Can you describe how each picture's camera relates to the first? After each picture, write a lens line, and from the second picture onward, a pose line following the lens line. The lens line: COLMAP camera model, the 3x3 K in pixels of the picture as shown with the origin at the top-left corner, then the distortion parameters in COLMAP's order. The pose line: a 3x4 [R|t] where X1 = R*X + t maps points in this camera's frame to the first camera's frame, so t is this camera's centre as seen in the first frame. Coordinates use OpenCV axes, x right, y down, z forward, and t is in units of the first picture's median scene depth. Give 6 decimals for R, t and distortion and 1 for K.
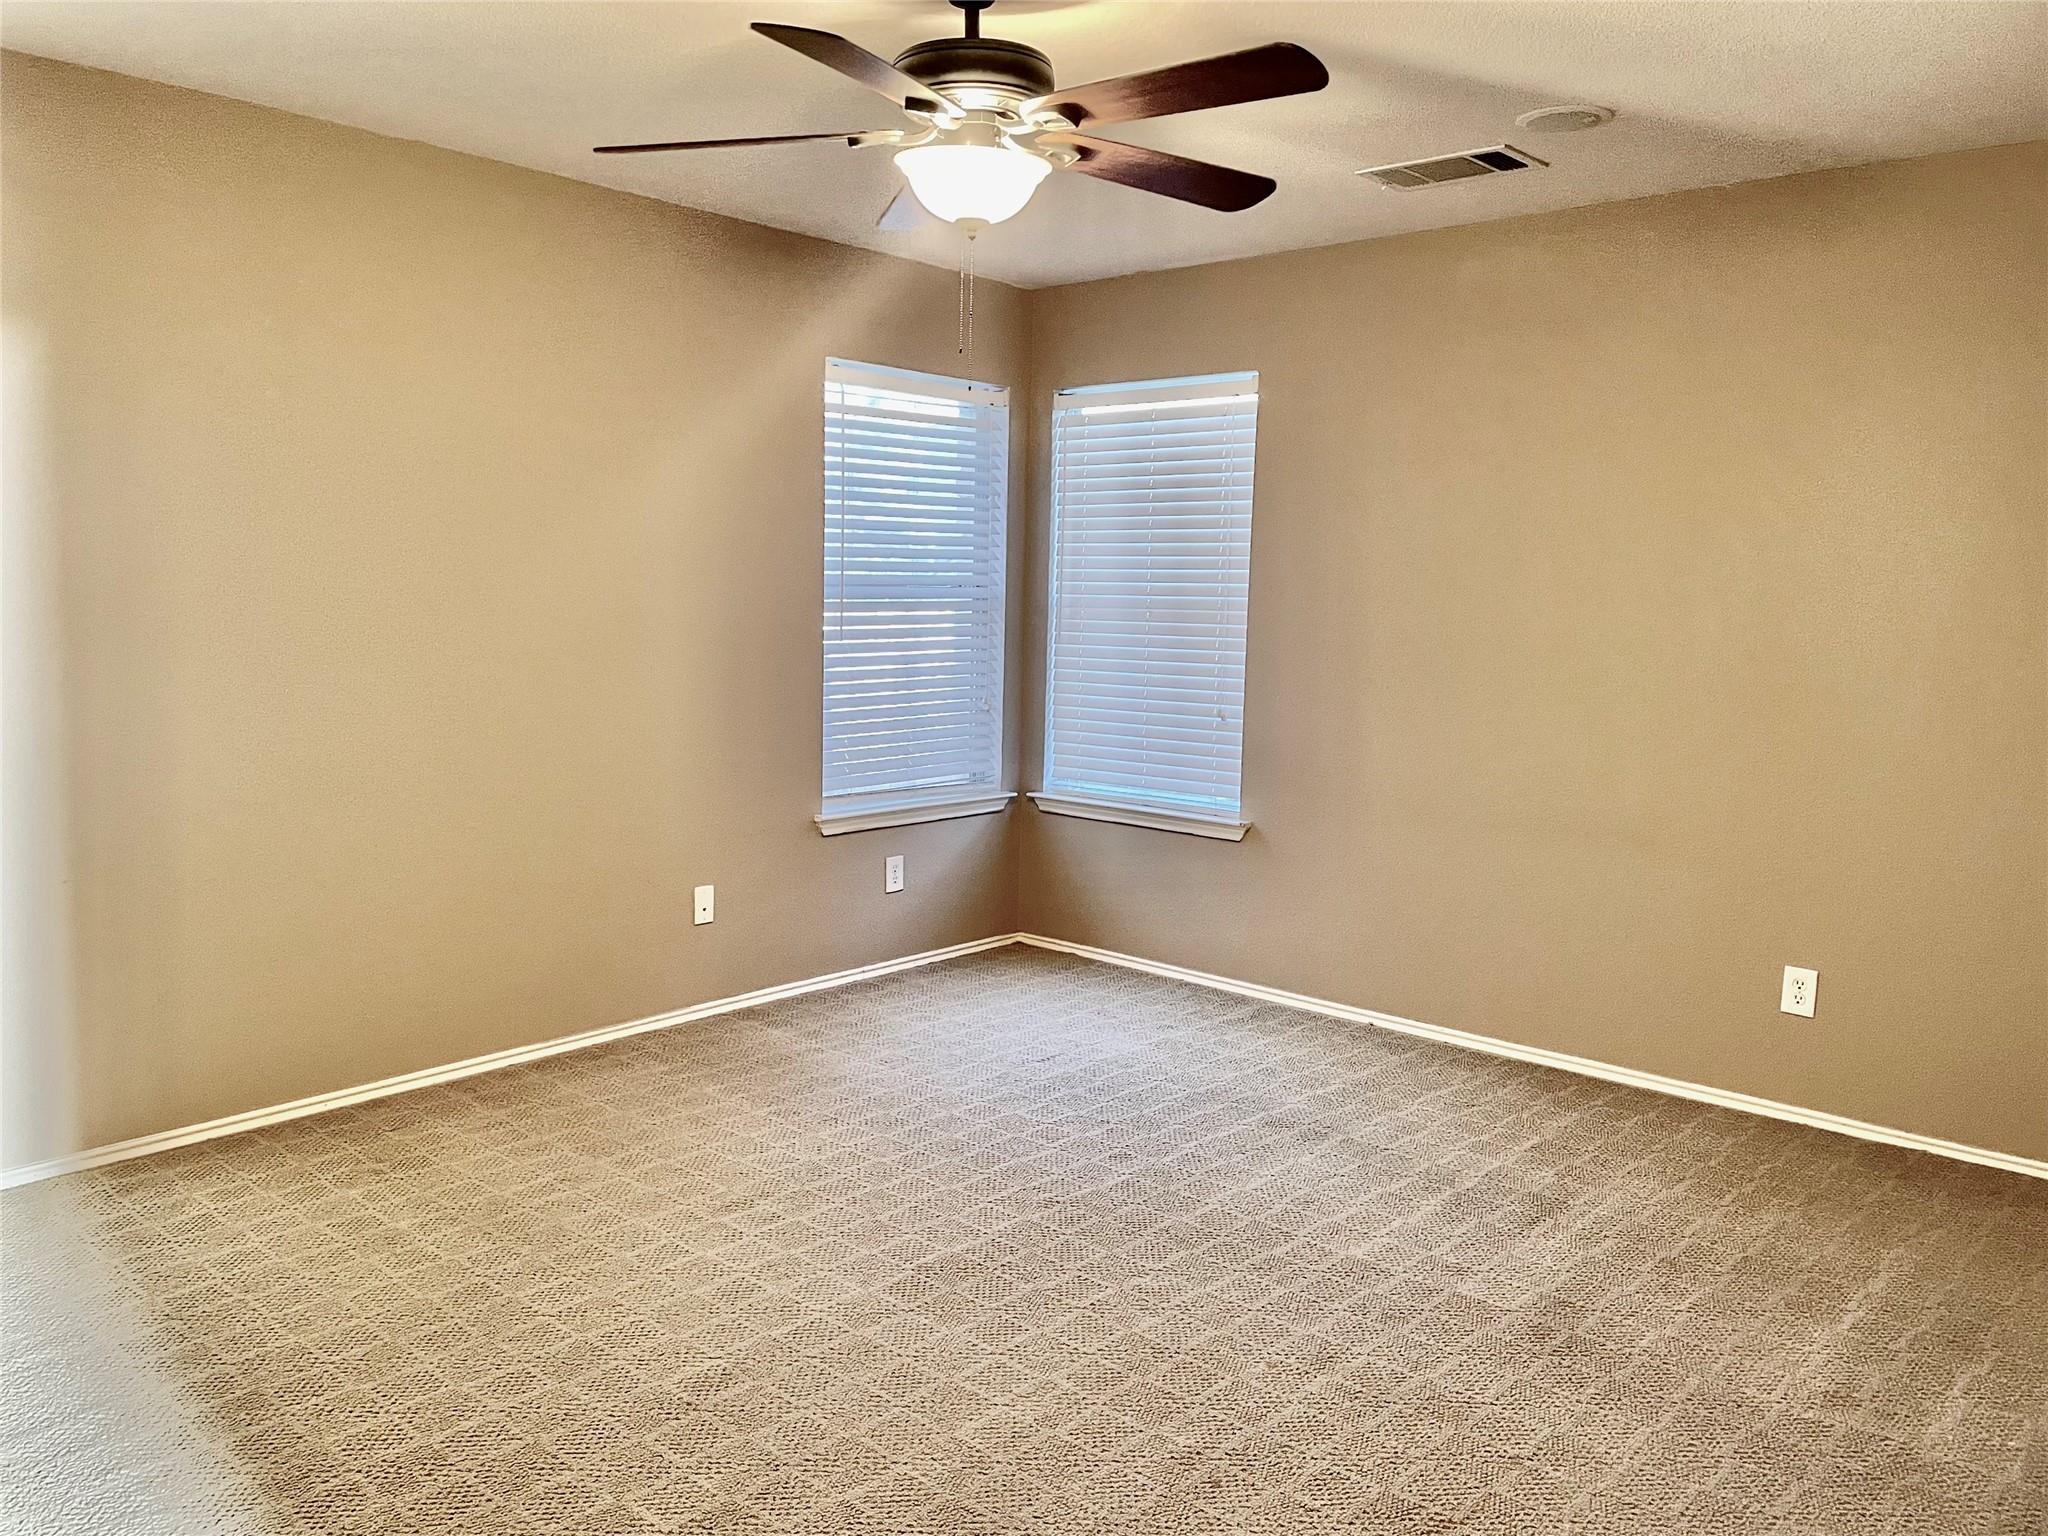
lens RADIAL K [[1550.3, 0, 1029.4], [0, 1550.3, 751.6], [0, 0, 1]] dist [0.090719, -0.124862]
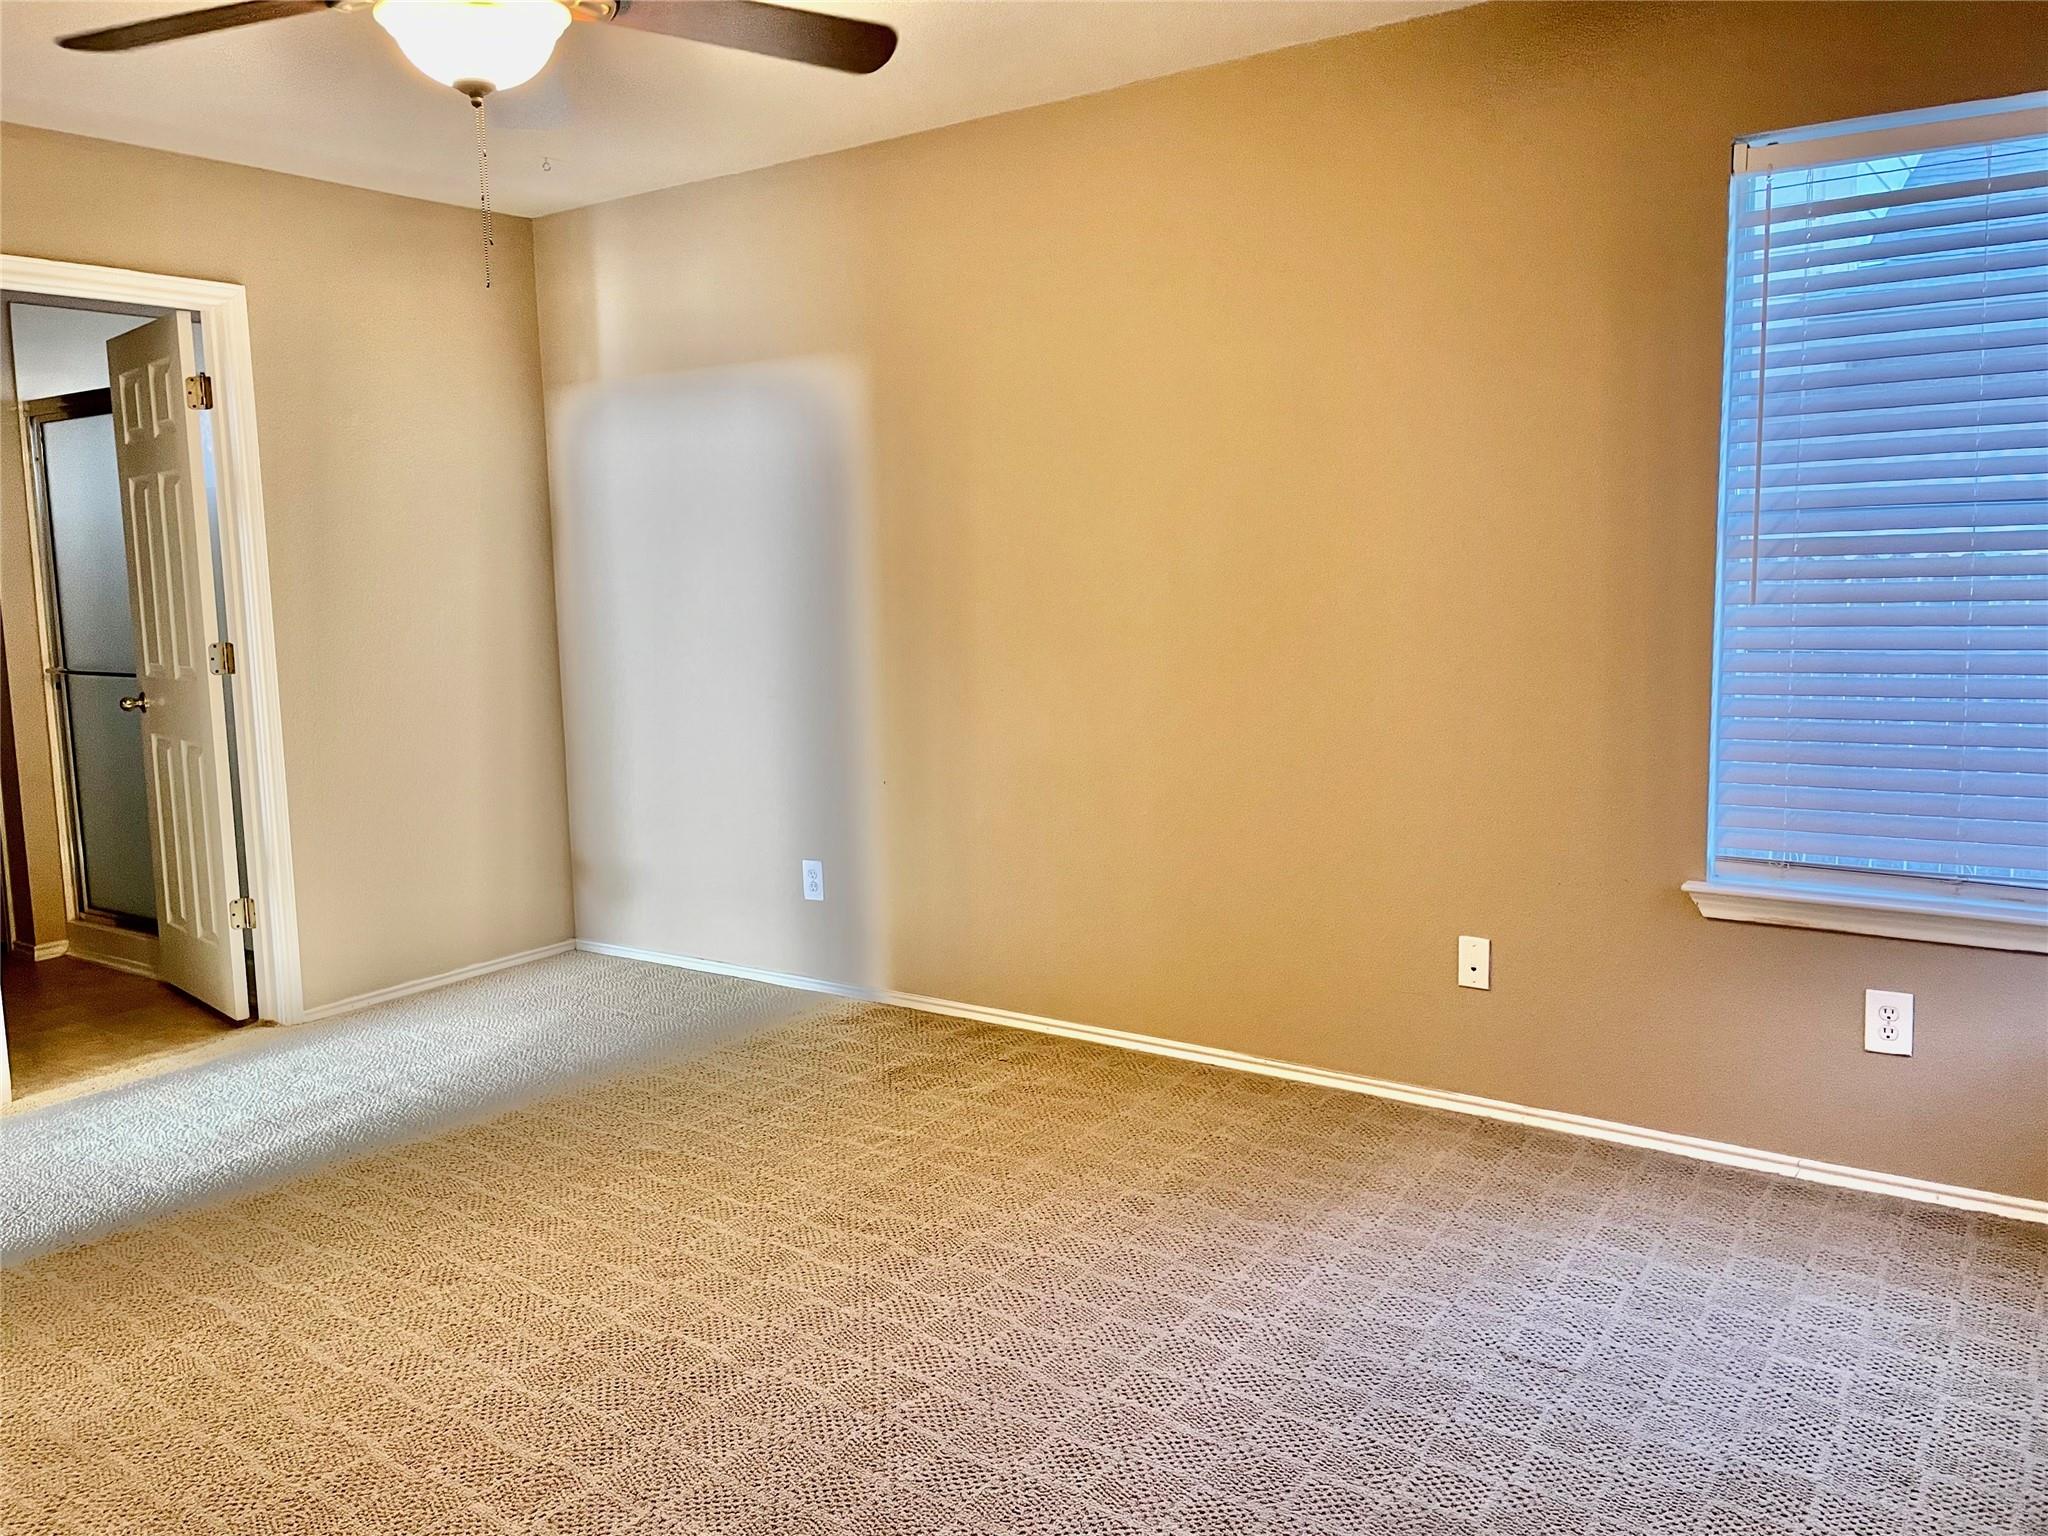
lens RADIAL K [[1550.3, 0, 1029.4], [0, 1550.3, 751.6], [0, 0, 1]] dist [0.090719, -0.124862]
pose [[0.112240, 0.094583, -0.989169, 0.488791], [-0.087828, 0.992508, 0.084937, -0.044992], [0.989792, 0.077343, 0.119706, 0.696752]]
